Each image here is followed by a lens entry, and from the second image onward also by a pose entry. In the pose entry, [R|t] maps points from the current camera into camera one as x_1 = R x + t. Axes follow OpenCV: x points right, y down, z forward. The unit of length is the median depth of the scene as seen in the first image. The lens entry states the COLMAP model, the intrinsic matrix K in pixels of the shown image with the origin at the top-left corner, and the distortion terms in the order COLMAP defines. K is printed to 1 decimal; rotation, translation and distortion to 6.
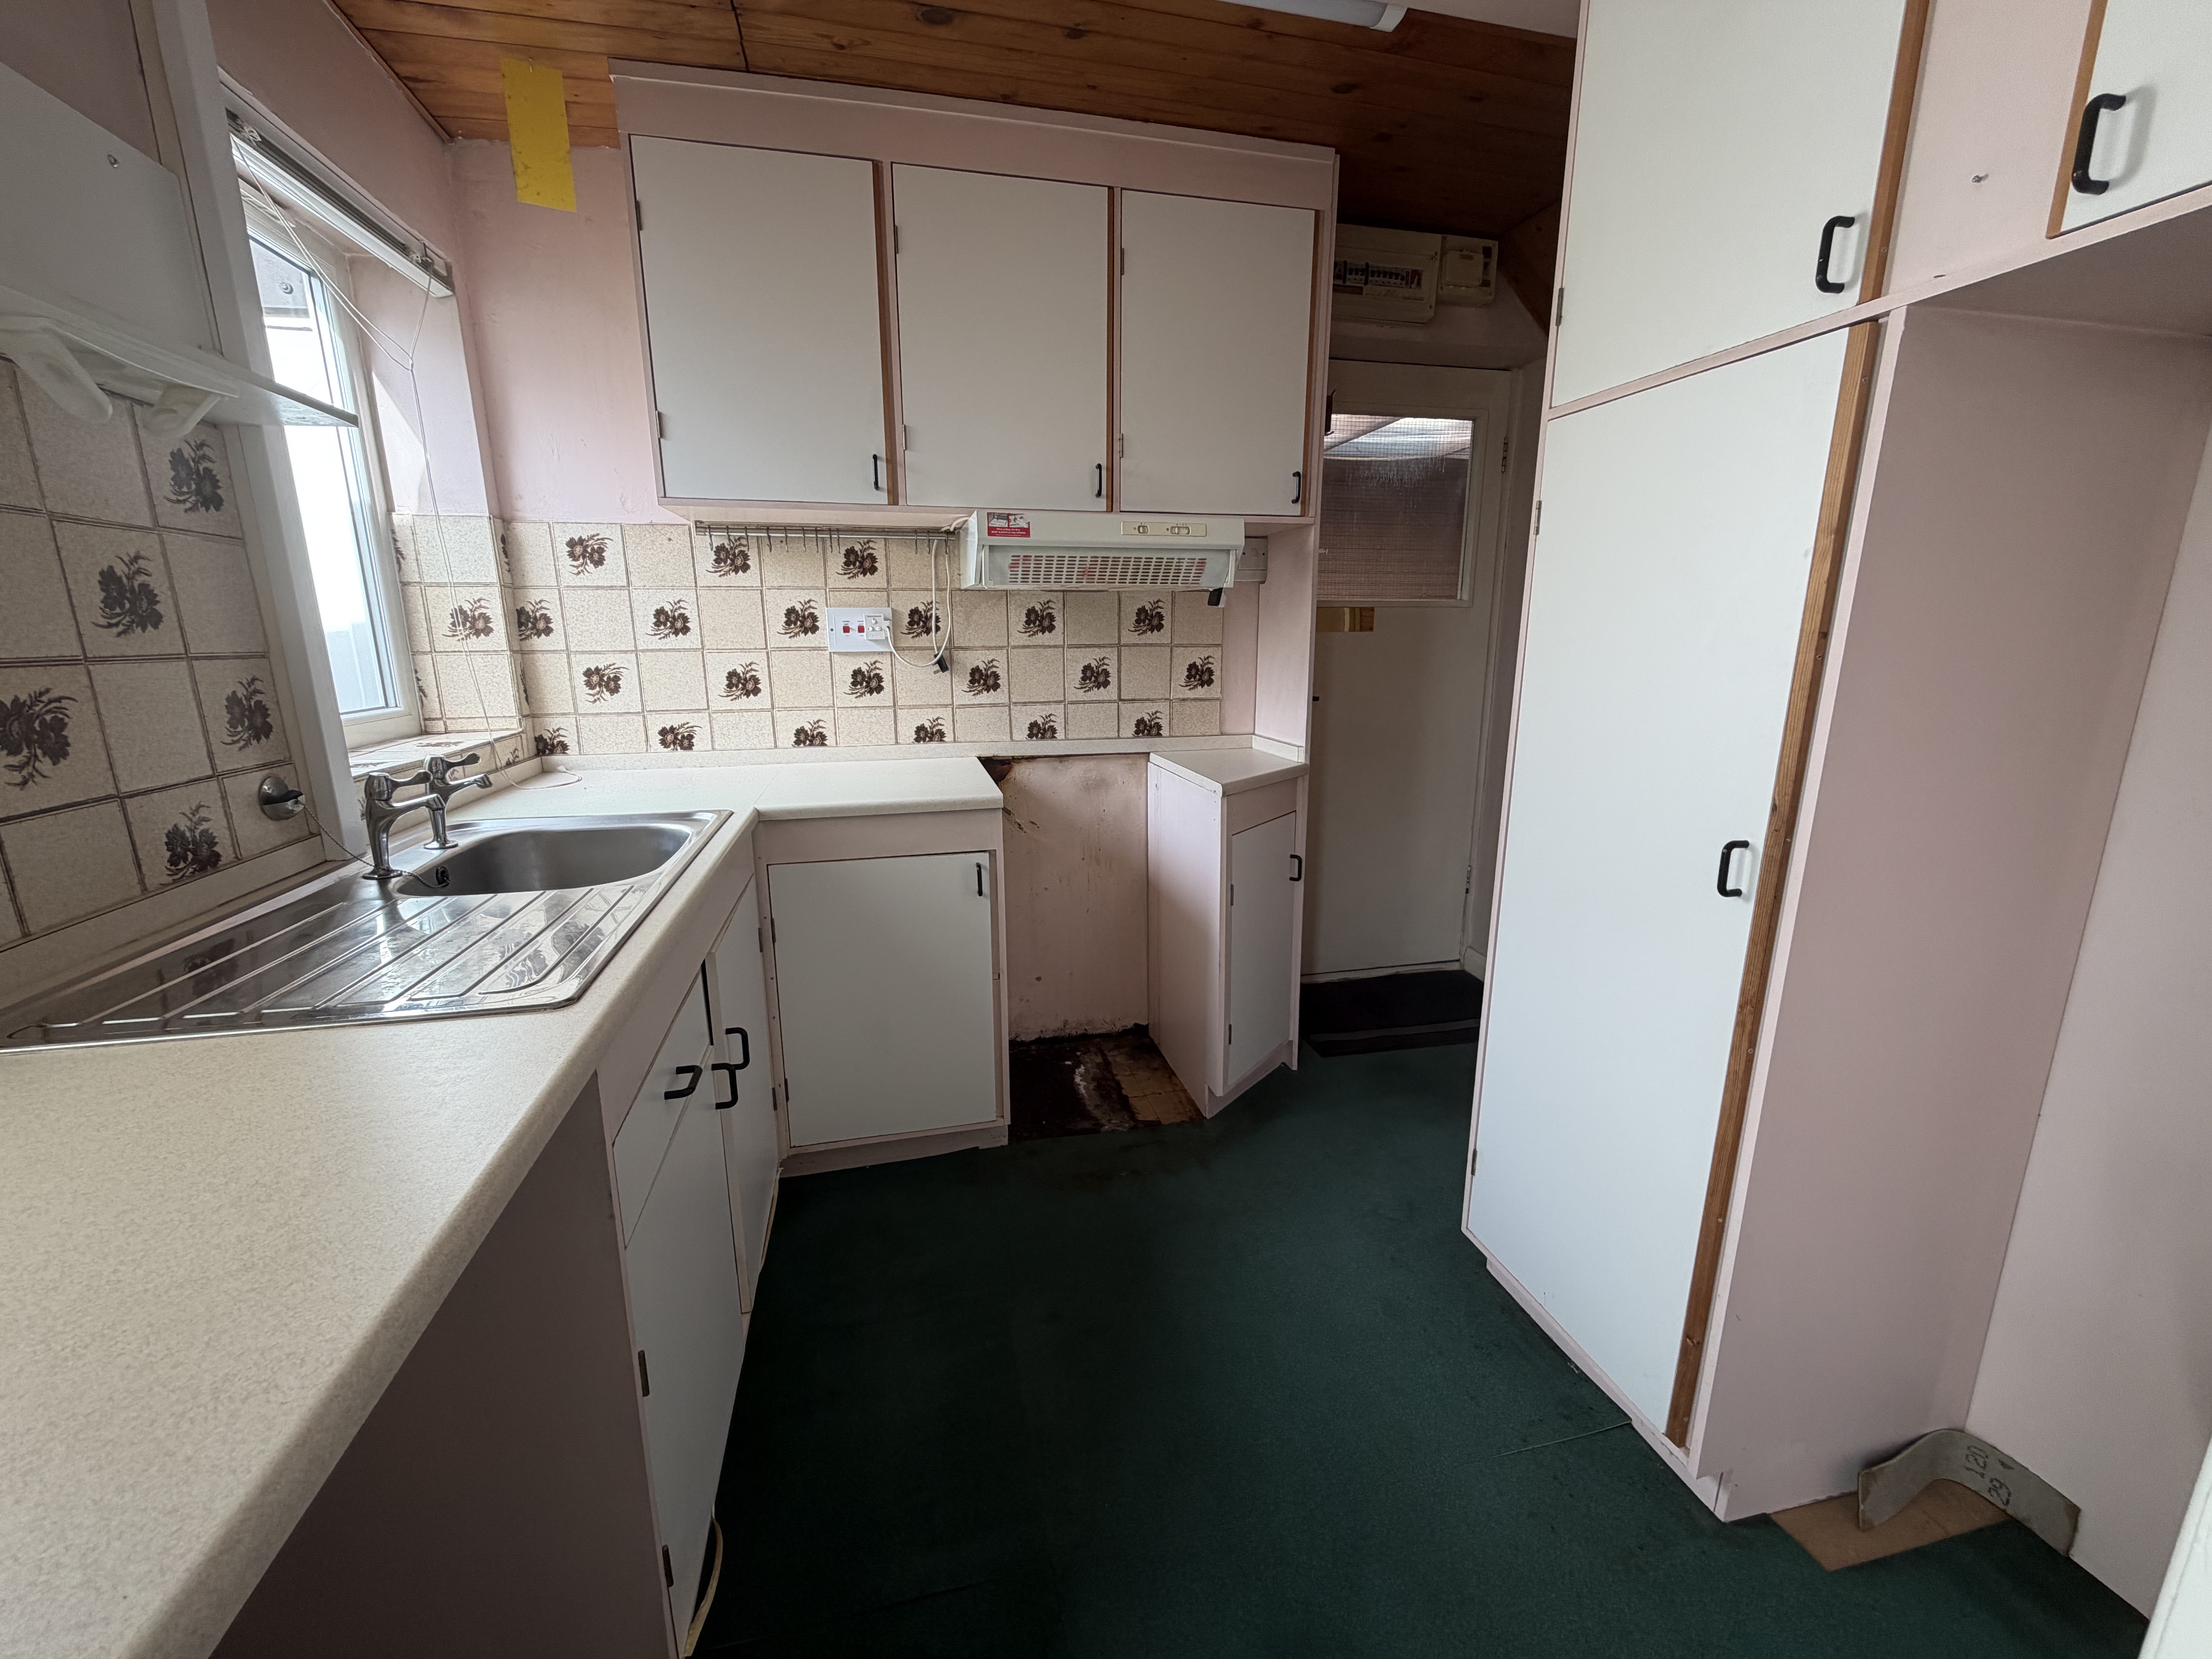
lens RADIAL K [[882.8, 0, 1103.5], [0, 882.8, 824.8], [0, 0, 1]] dist [0.001370, 0.000370]
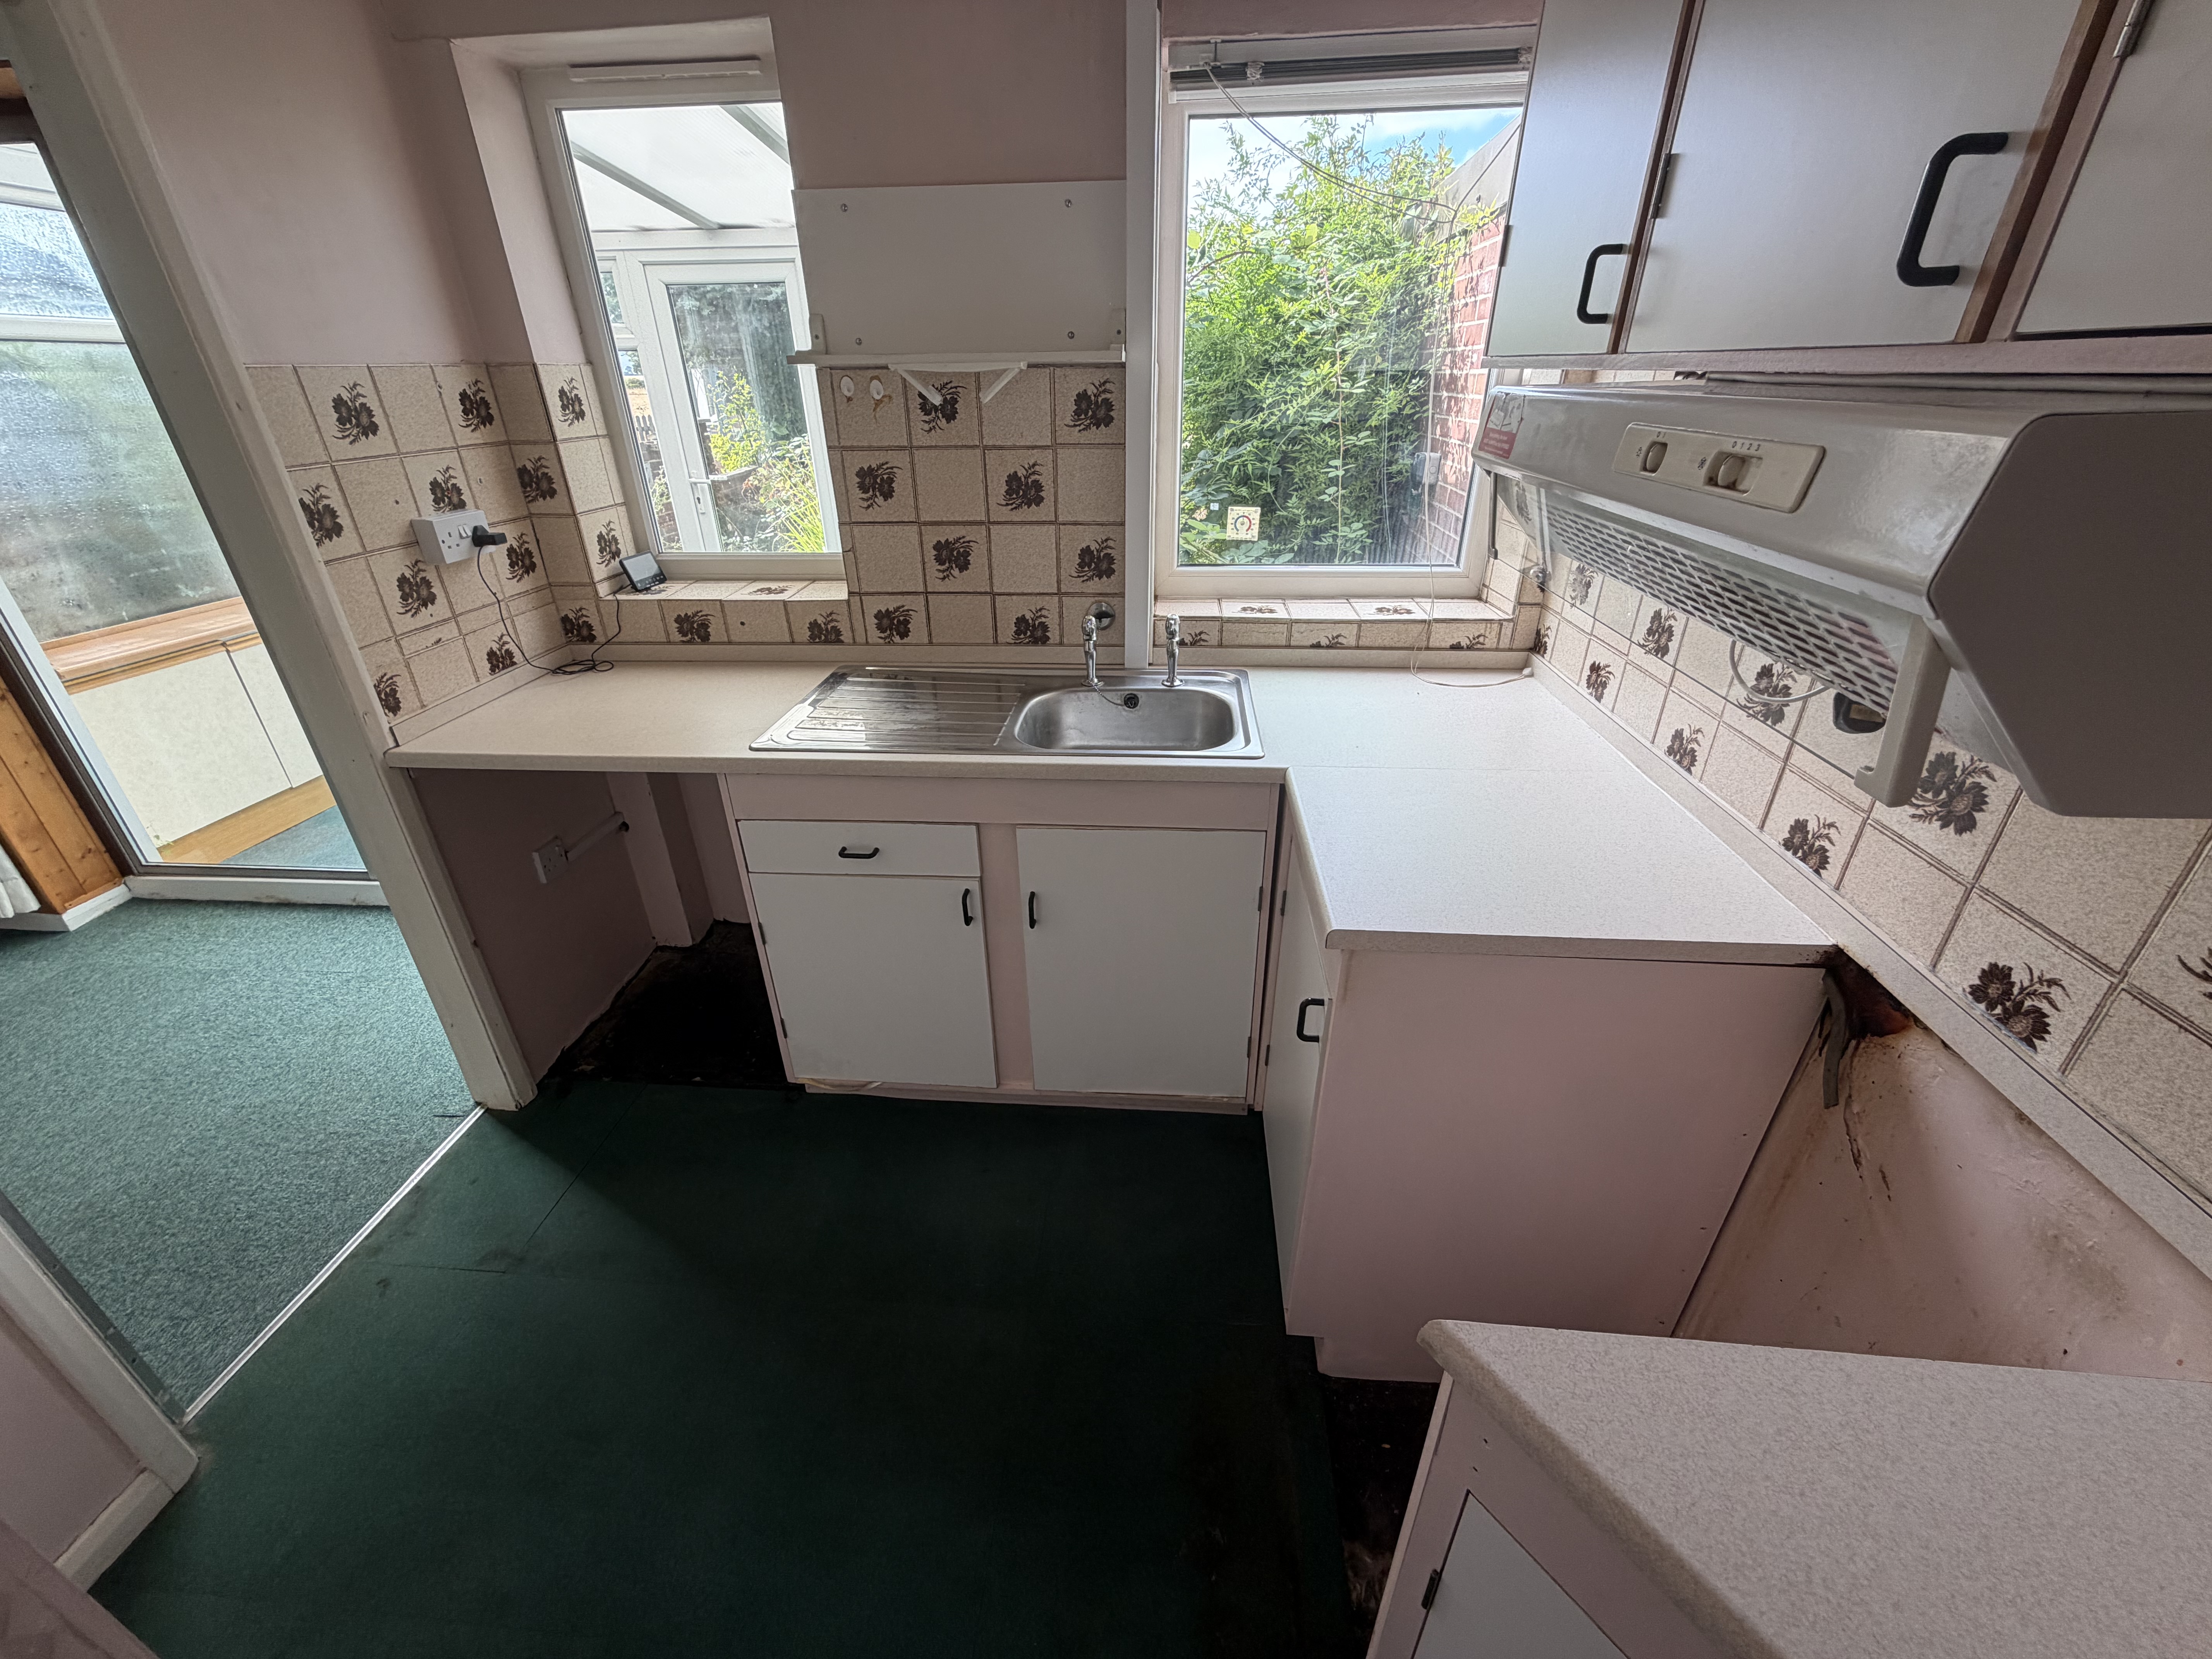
lens RADIAL K [[882.8, 0, 1104.9], [0, 882.8, 834.2], [0, 0, 1]] dist [0.001370, 0.000370]
pose [[-0.326019, 0.443843, -0.834694, 0.612393], [-0.188017, 0.834855, 0.517365, -0.565229], [0.926478, 0.325608, -0.188728, 1.537359]]
